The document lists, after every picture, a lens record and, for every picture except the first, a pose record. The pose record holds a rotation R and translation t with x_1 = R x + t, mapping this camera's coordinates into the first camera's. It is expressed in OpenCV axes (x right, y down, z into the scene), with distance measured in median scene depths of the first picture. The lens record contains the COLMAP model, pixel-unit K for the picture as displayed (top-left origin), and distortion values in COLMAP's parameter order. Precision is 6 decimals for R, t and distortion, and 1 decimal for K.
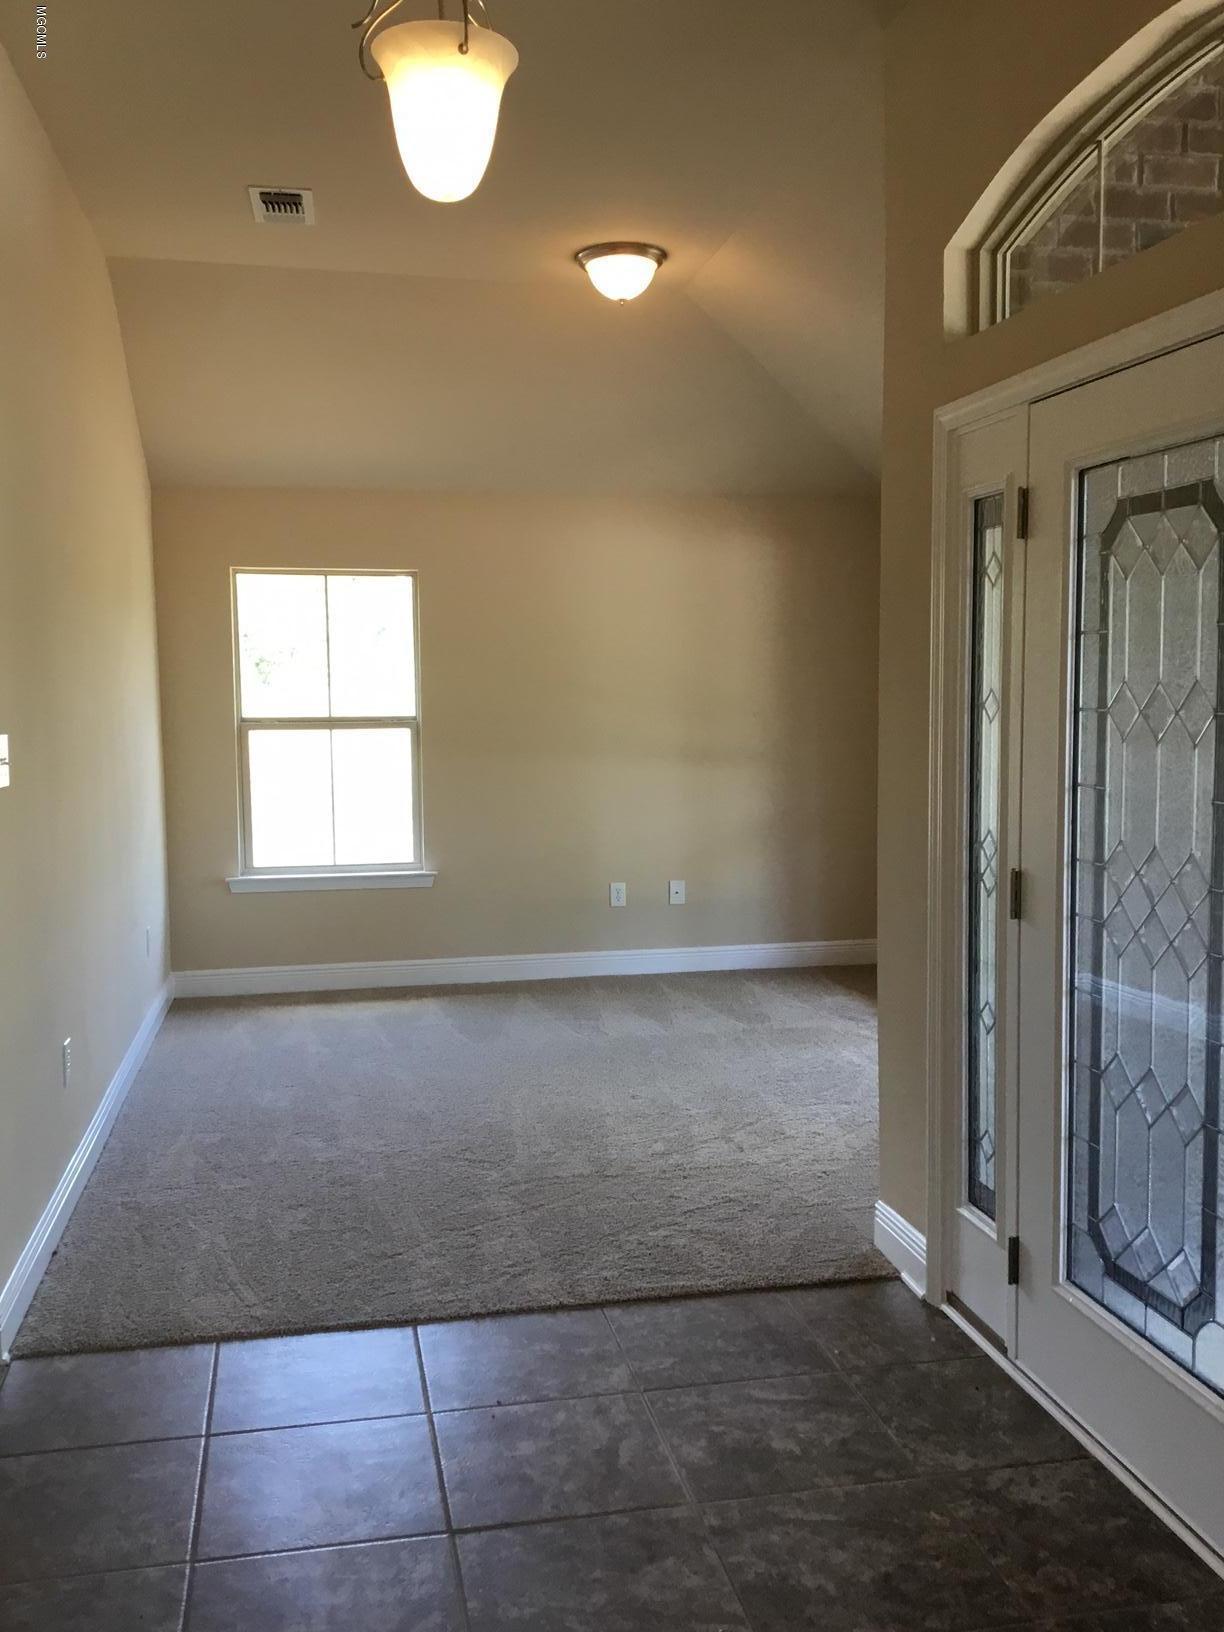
lens RADIAL K [[1503.1, 0, 611.0], [0, 1503.1, 824.4], [0, 0, 1]] dist [0.026471, 0.000000]
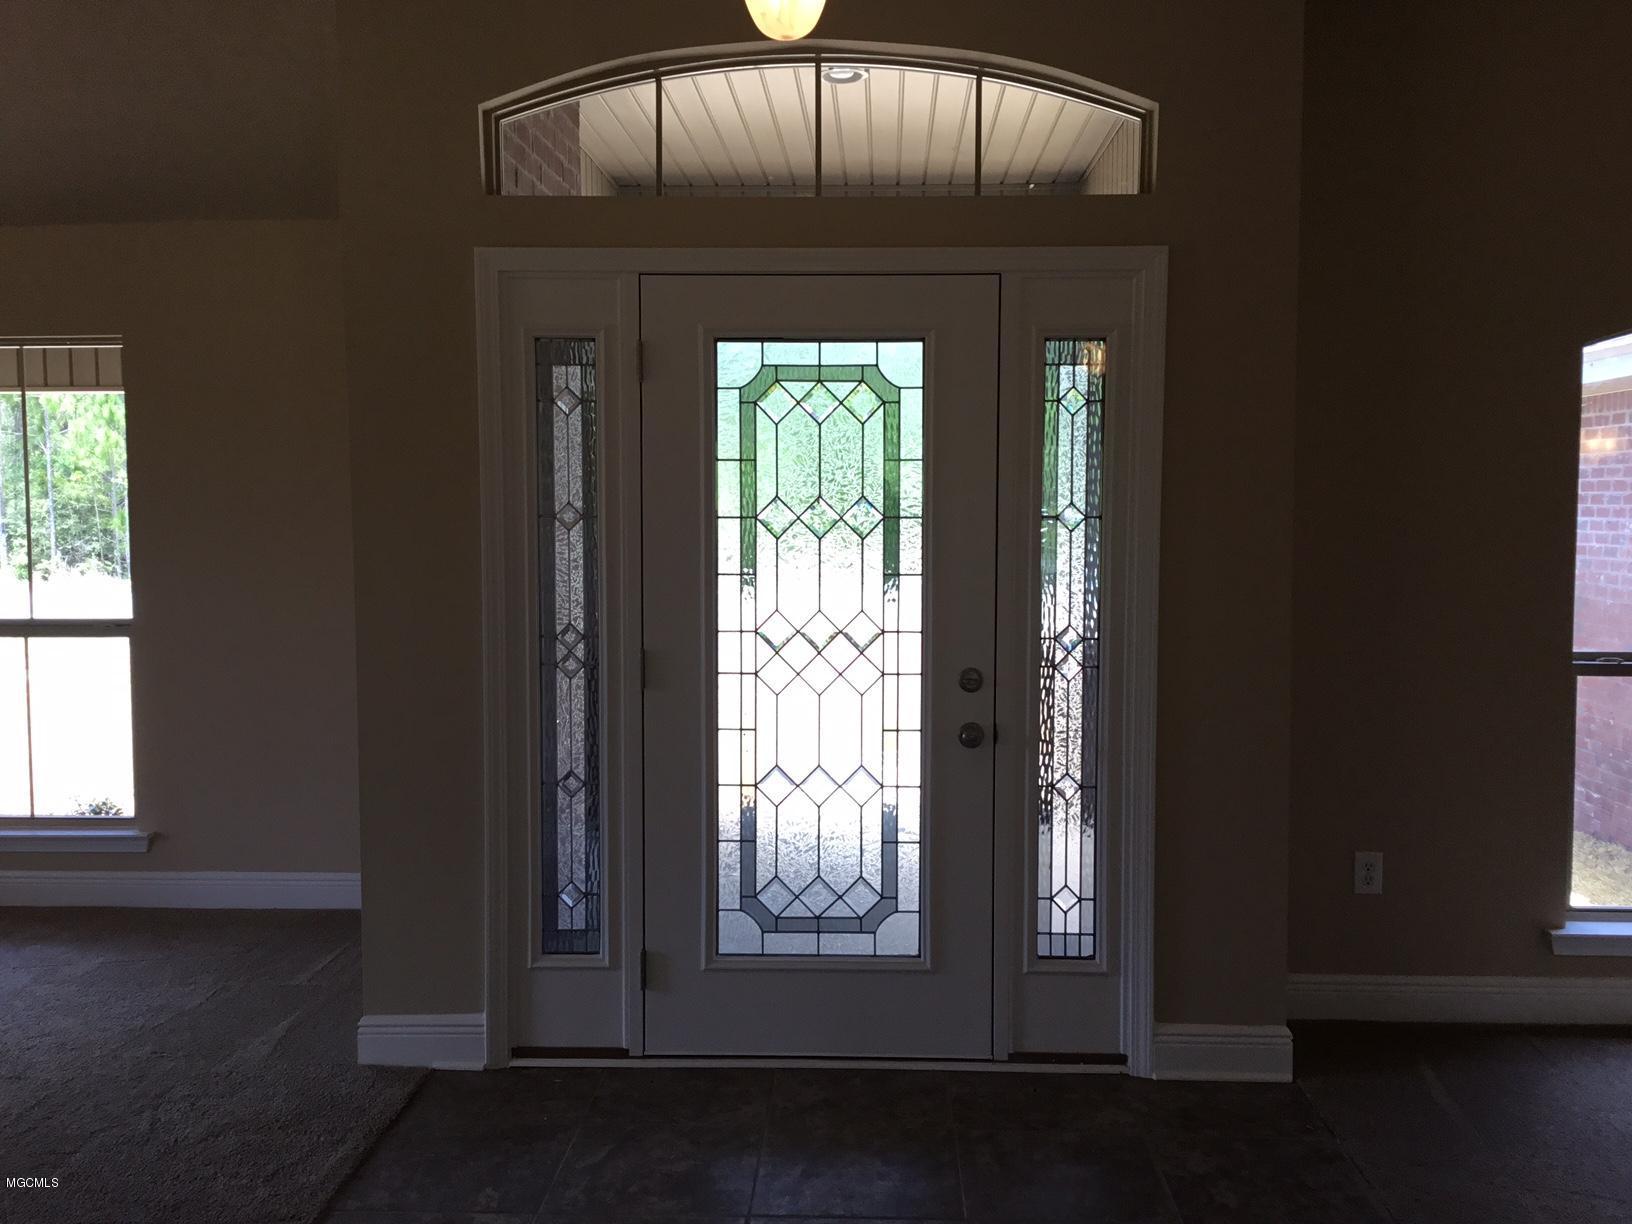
lens RADIAL K [[1503.1, 0, 818.4], [0, 1503.1, 604.4], [0, 0, 1]] dist [0.026471, 0.000000]
pose [[0.228815, -0.057622, 0.971763, -0.840846], [0.094259, 0.994867, 0.036797, -0.035243], [-0.968896, 0.083178, 0.233072, 0.542357]]
